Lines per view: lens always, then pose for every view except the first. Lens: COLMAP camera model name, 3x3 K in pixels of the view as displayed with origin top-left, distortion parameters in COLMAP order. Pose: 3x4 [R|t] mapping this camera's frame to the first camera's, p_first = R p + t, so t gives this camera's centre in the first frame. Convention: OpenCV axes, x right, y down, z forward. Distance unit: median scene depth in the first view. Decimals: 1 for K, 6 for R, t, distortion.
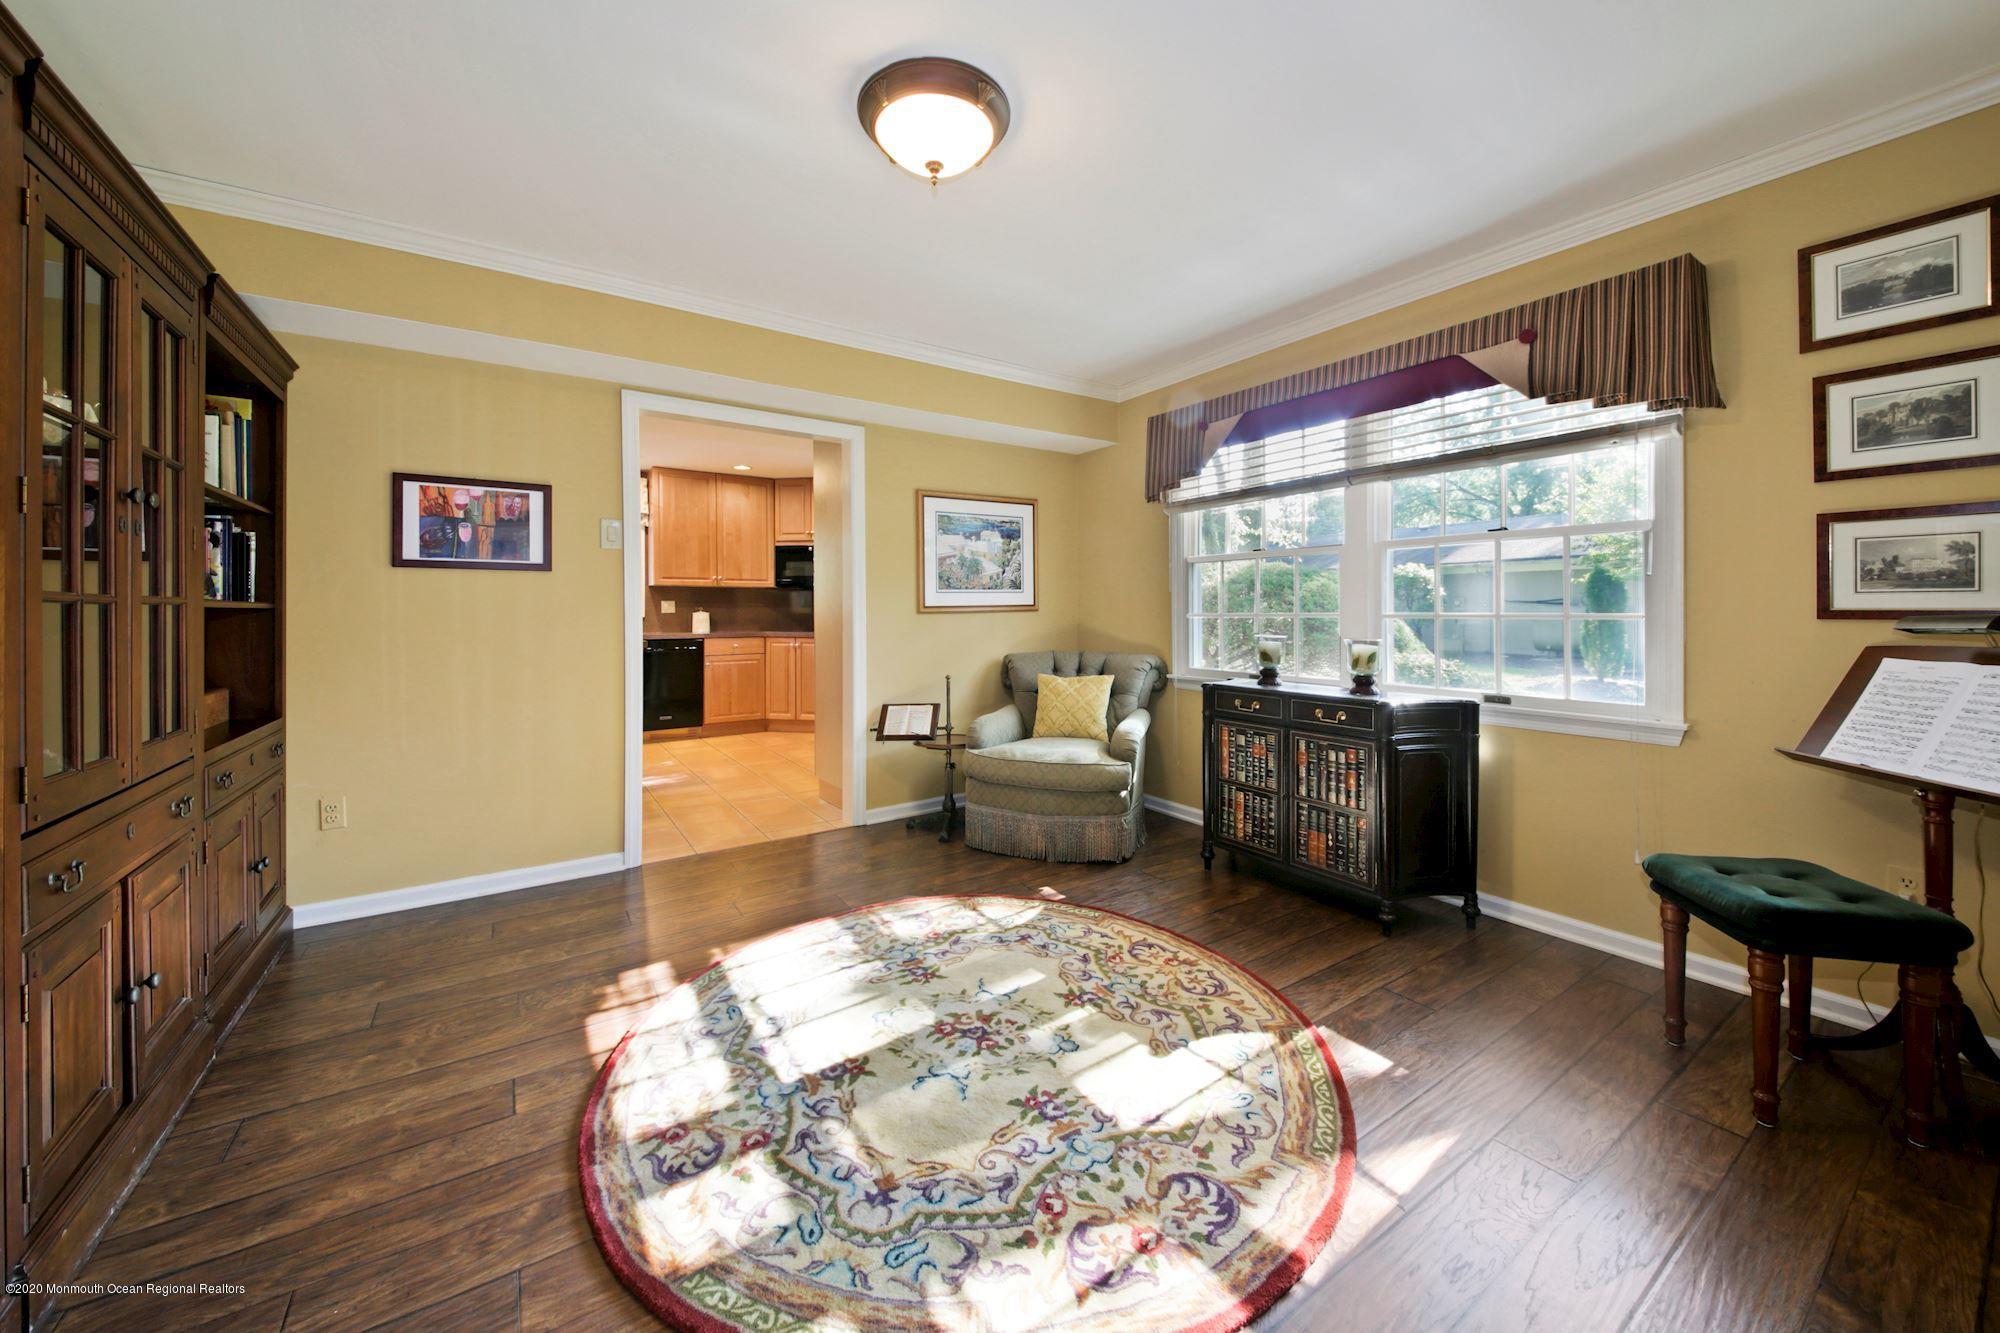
lens RADIAL K [[714.5, 0, 1006.0], [0, 714.5, 613.8], [0, 0, 1]] dist [0.002925, -0.000824]
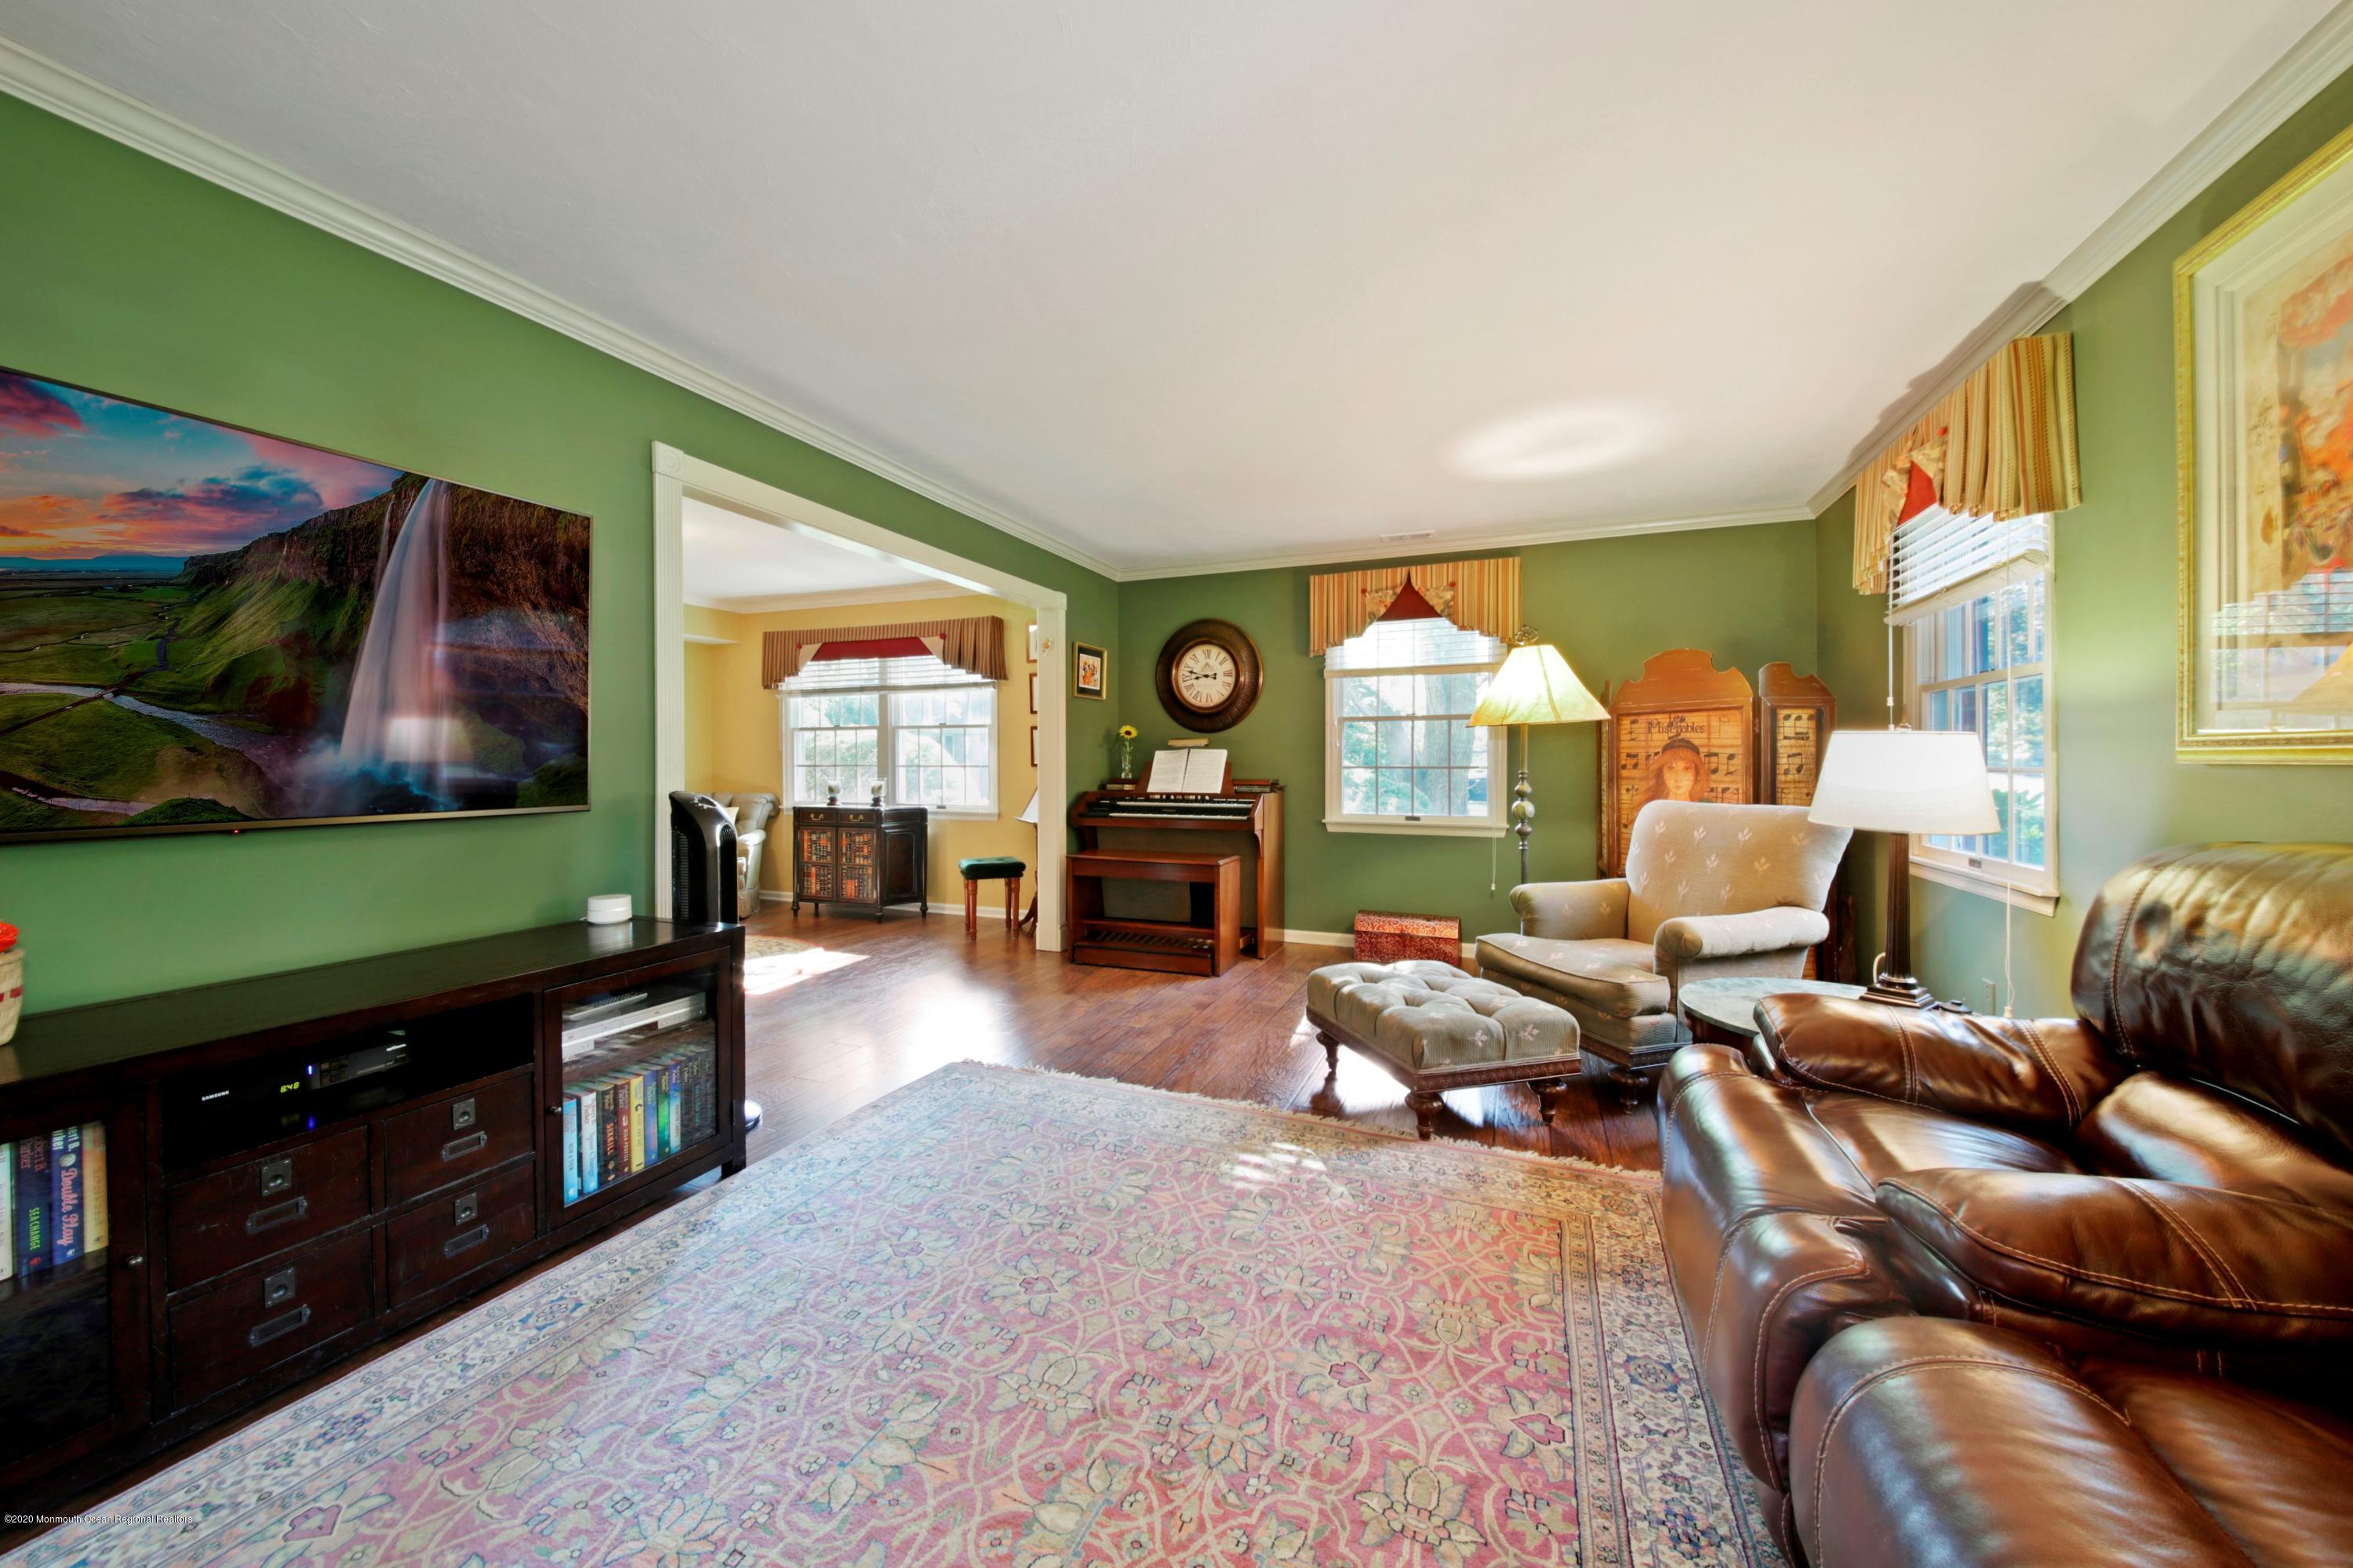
lens RADIAL K [[840.7, 0, 1180.3], [0, 840.7, 752.3], [0, 0, 1]] dist [0.002925, -0.000824]
pose [[0.832753, -0.000191, 0.553645, -0.084539], [0.004183, 0.999974, -0.005947, -0.021013], [-0.553629, 0.007268, 0.832732, -1.605277]]
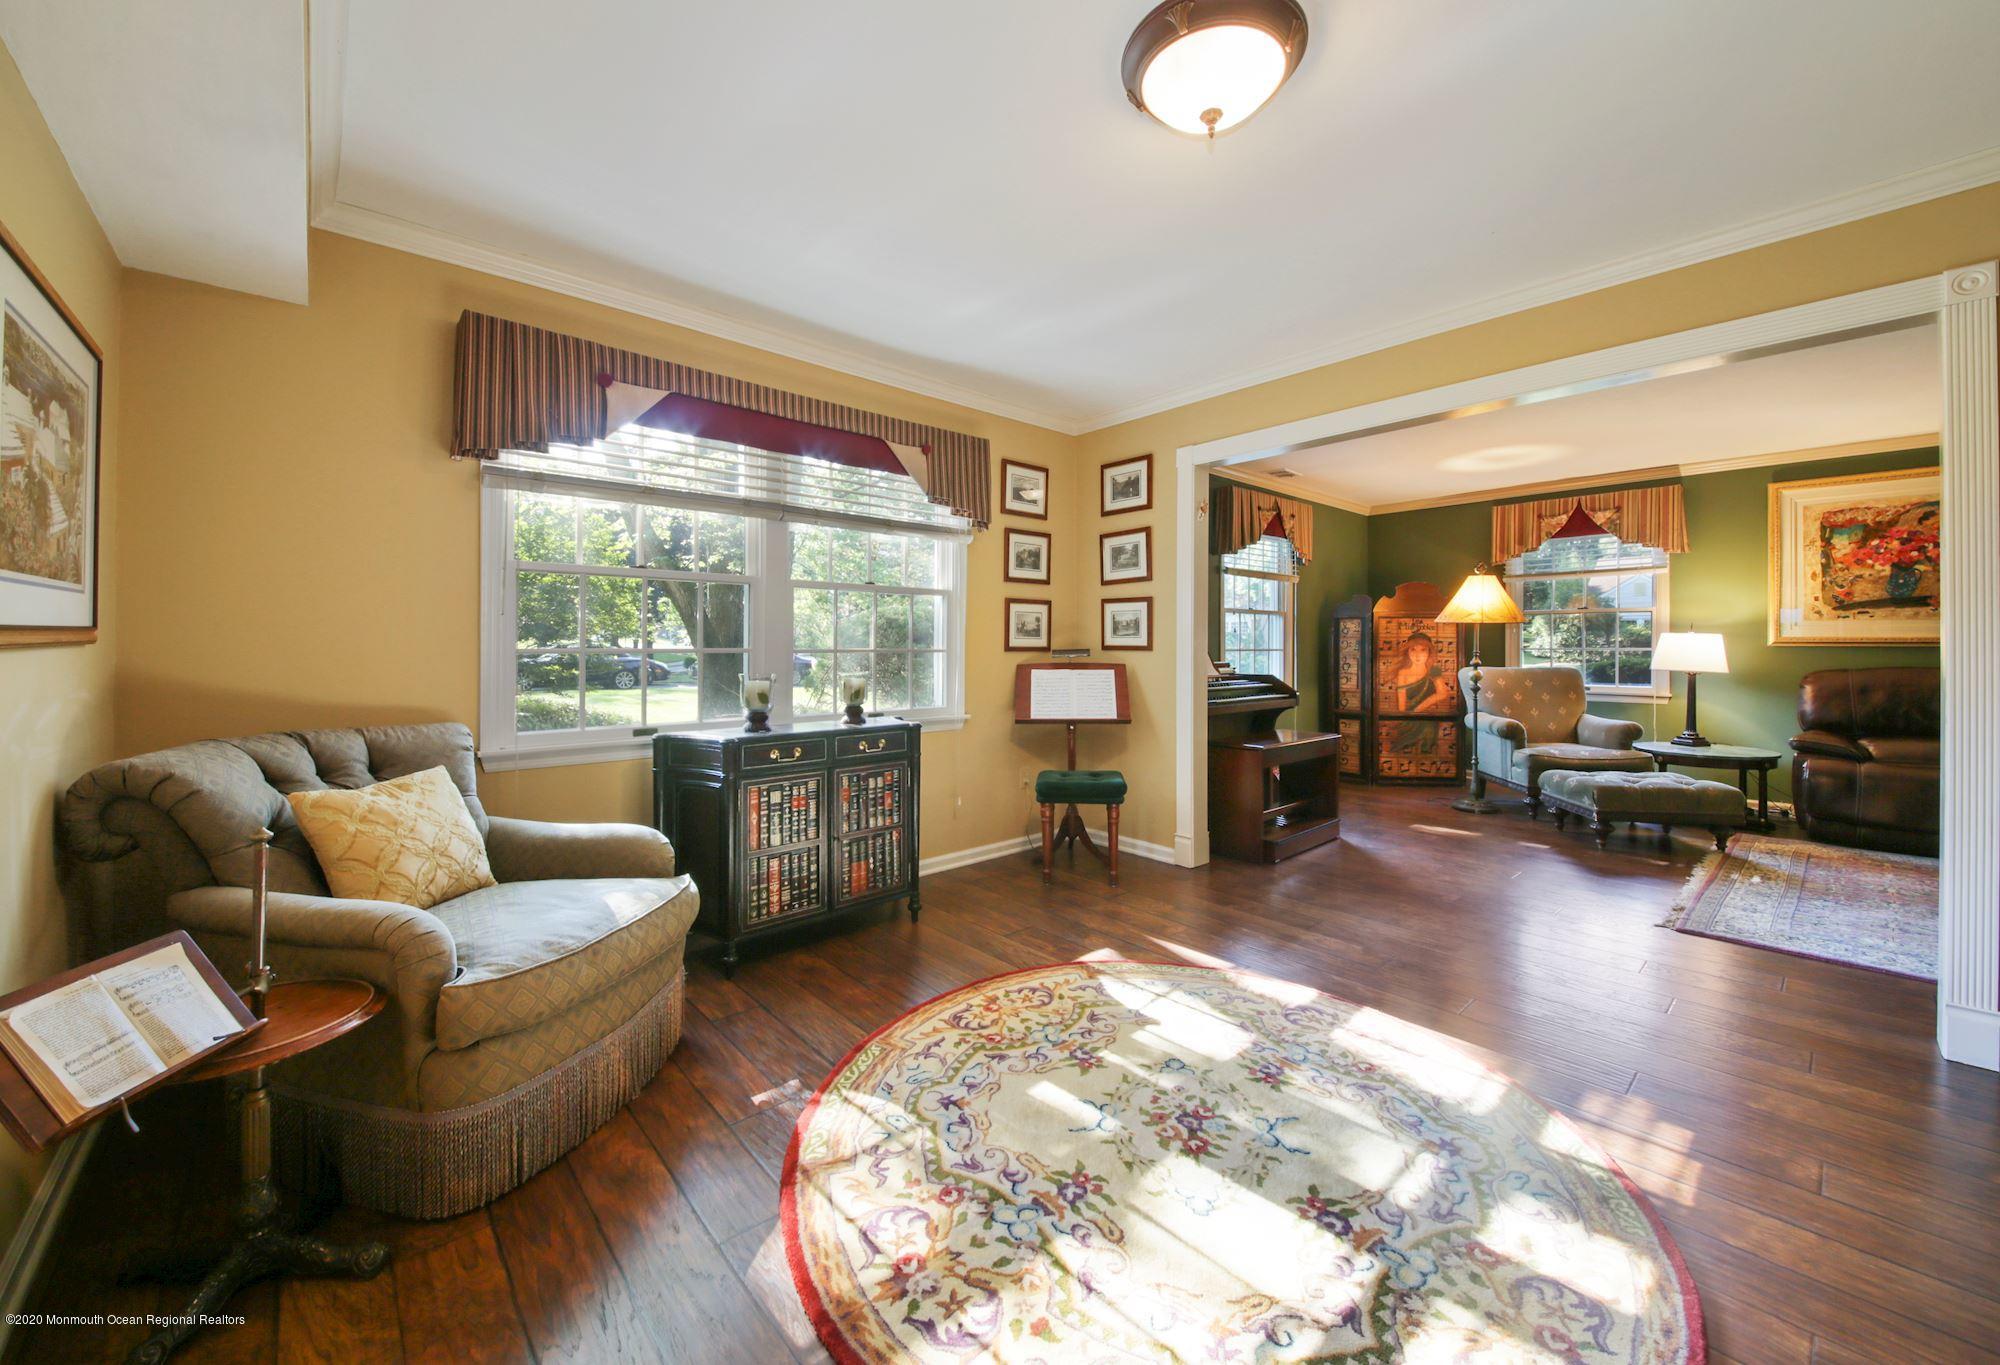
lens RADIAL K [[767.6, 0, 958.7], [0, 767.6, 645.4], [0, 0, 1]] dist [-0.010945, -0.002283]
pose [[-0.111136, -0.001131, 0.993805, -0.808946], [-0.002056, 0.999997, 0.000909, -0.009065], [-0.993803, -0.001942, -0.111138, 1.175236]]
